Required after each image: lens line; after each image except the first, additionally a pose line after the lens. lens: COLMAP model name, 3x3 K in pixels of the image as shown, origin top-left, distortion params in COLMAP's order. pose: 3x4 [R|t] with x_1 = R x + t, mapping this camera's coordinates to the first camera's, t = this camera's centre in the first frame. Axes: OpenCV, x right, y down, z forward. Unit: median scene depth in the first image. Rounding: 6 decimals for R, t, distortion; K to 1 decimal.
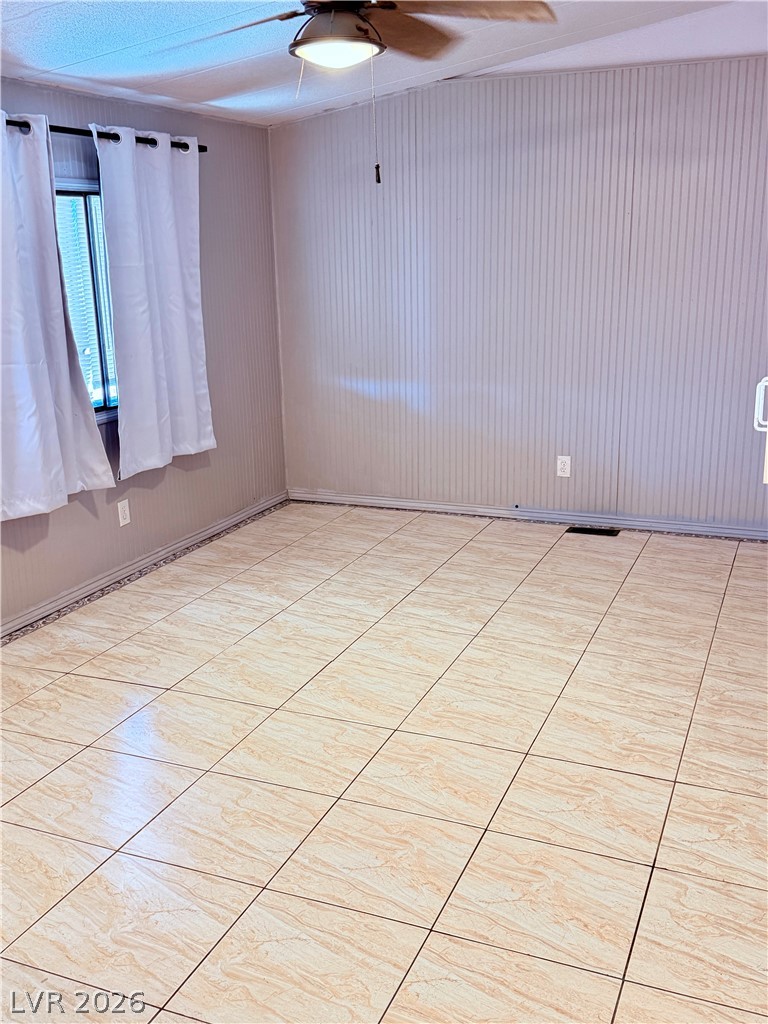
lens RADIAL K [[1012.9, 0, 392.6], [0, 1012.9, 517.7], [0, 0, 1]] dist [0.065665, 0.000000]
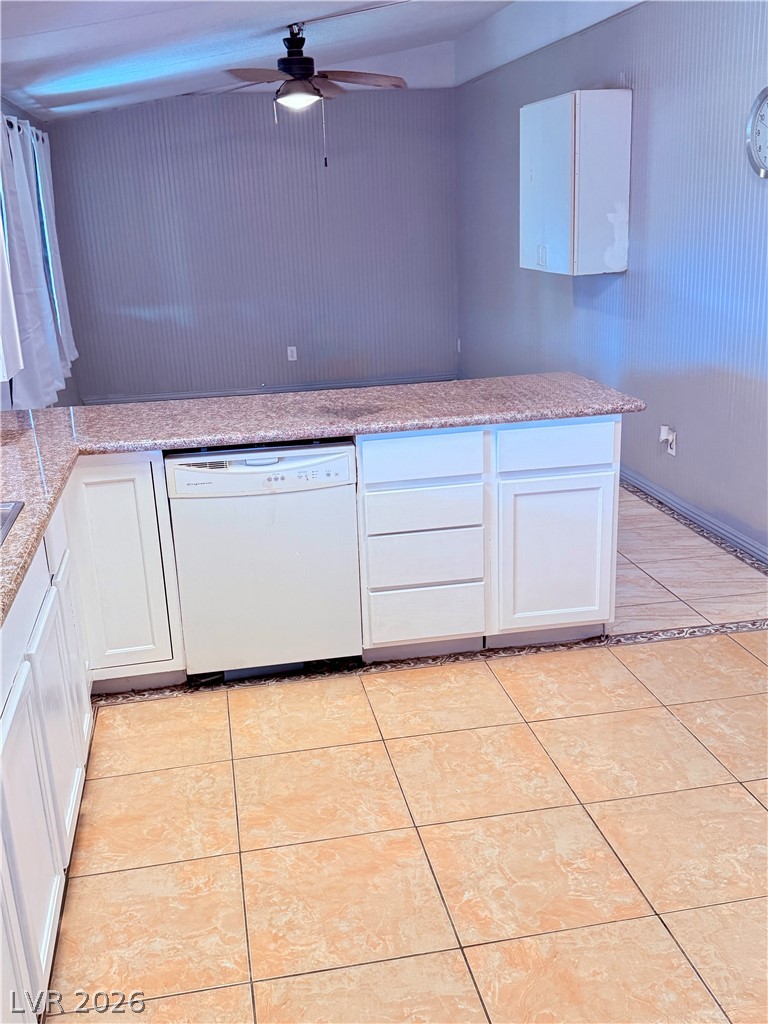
lens RADIAL K [[1012.9, 0, 390.6], [0, 1012.9, 506.8], [0, 0, 1]] dist [0.065665, 0.000000]
pose [[0.837798, -0.173722, 0.517605, -0.596959], [0.167993, 0.984059, 0.058361, 0.124586], [-0.519493, 0.038059, 0.853627, -0.403269]]
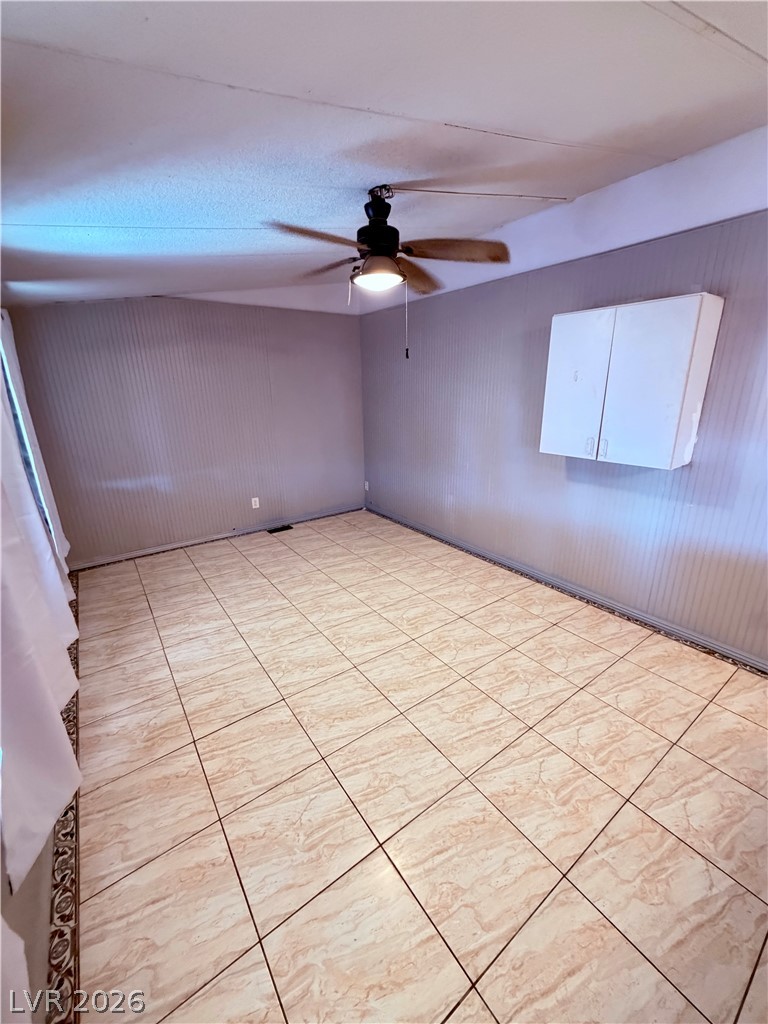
lens RADIAL K [[407.3, 0, 389.5], [0, 407.3, 513.1], [0, 0, 1]] dist [0.000244, 0.000110]
pose [[0.526592, -0.248512, 0.812984, -0.395897], [0.226610, 0.962751, 0.147510, -0.101506], [-0.819359, 0.106553, 0.563292, 0.371639]]
